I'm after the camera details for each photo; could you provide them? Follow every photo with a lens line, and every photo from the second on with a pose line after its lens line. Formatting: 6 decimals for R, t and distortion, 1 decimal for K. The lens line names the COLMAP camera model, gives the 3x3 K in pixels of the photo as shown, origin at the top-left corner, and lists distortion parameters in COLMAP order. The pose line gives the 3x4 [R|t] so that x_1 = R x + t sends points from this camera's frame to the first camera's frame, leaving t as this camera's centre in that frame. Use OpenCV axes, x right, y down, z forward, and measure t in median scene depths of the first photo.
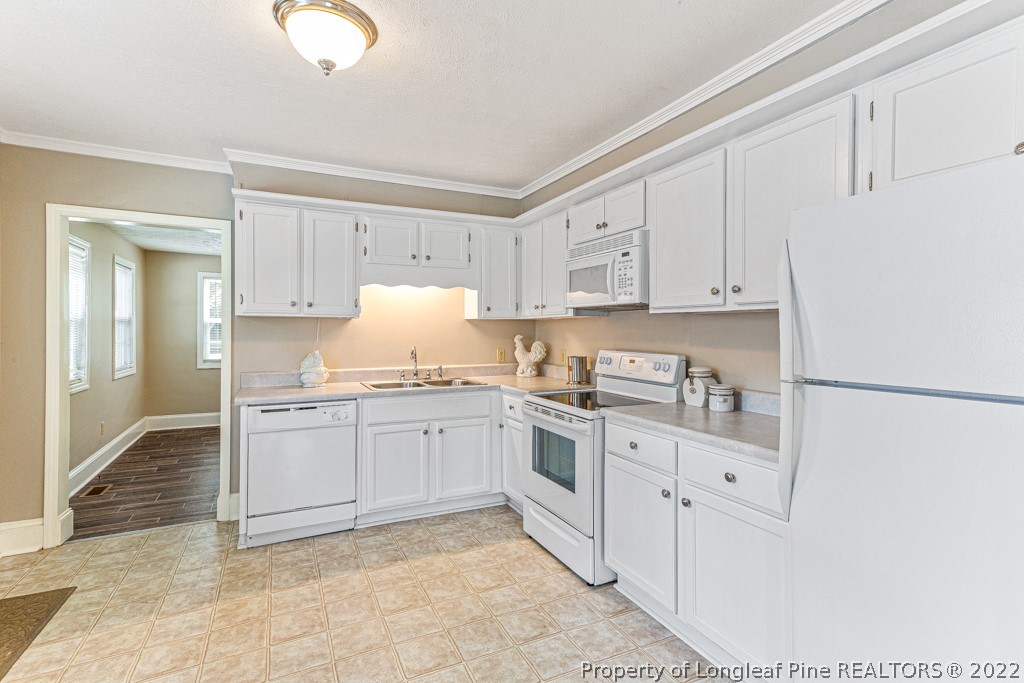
lens RADIAL K [[500.5, 0, 521.5], [0, 500.5, 325.9], [0, 0, 1]] dist [0.016950, 0.004035]
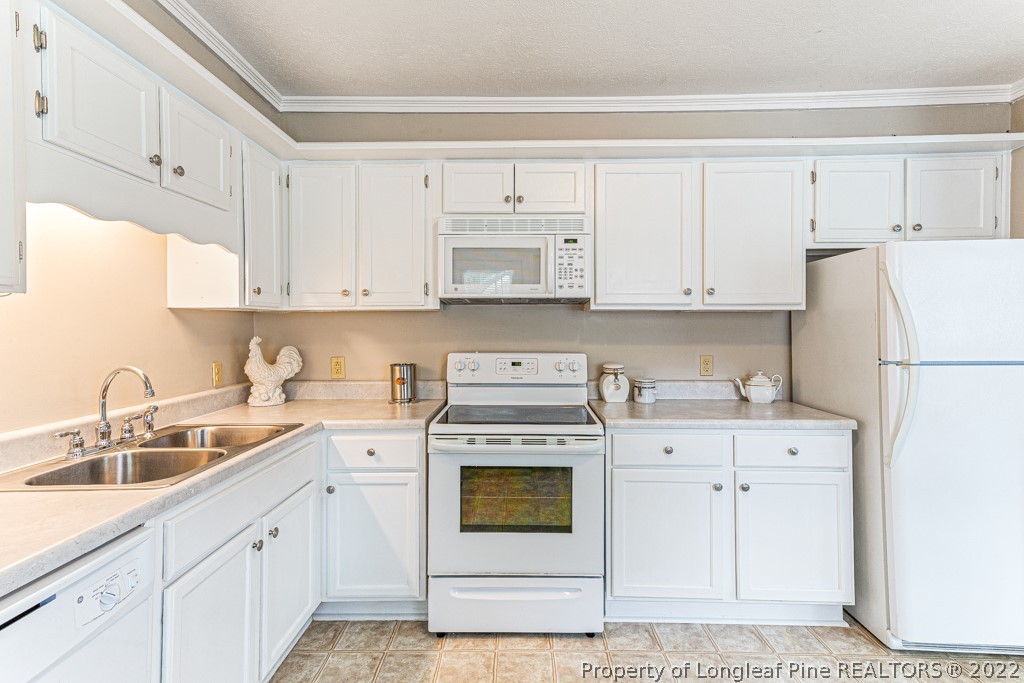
lens RADIAL K [[500.5, 0, 515.8], [0, 500.5, 325.9], [0, 0, 1]] dist [0.016950, 0.004035]
pose [[0.444531, -0.000214, 0.895763, -0.531285], [-0.003722, 0.999991, 0.002085, 0.003148], [-0.895756, -0.004261, 0.444526, 0.597490]]
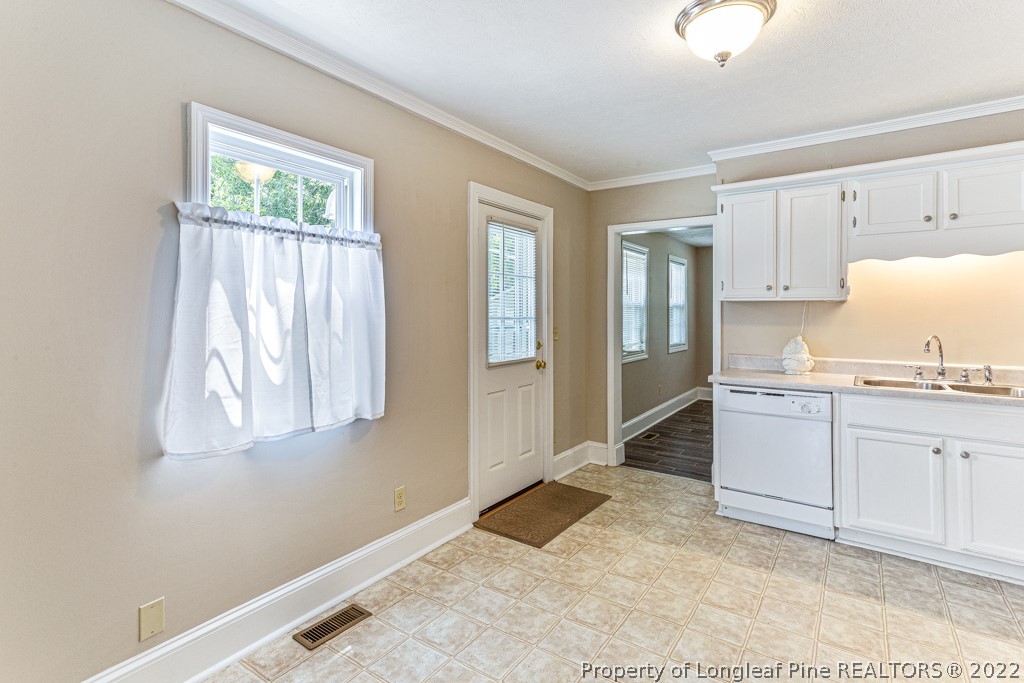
lens RADIAL K [[500.5, 0, 505.9], [0, 500.5, 308.8], [0, 0, 1]] dist [0.016950, 0.004035]
pose [[0.473761, -0.008053, -0.880617, 0.181435], [0.005516, 0.999966, -0.006177, 0.000188], [0.880636, -0.001931, 0.473789, 0.074619]]
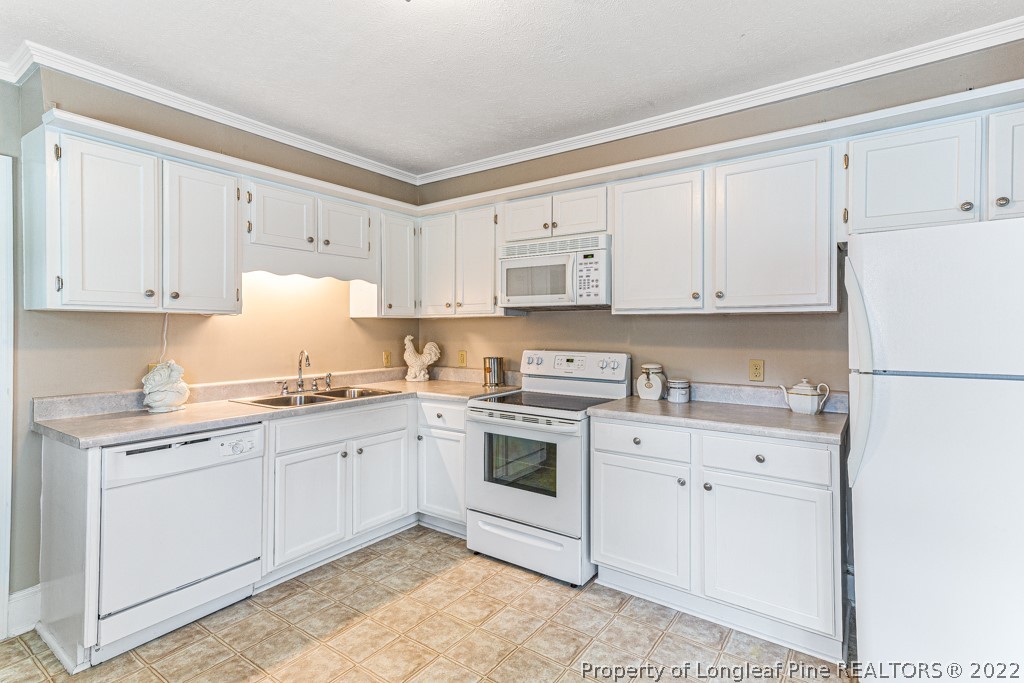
lens RADIAL K [[500.5, 0, 518.7], [0, 500.5, 326.5], [0, 0, 1]] dist [0.016950, 0.004035]
pose [[0.875474, 0.001355, 0.483262, -0.354152], [-0.002639, 0.999995, 0.001977, -0.001079], [-0.483257, -0.003006, 0.875473, 0.146880]]
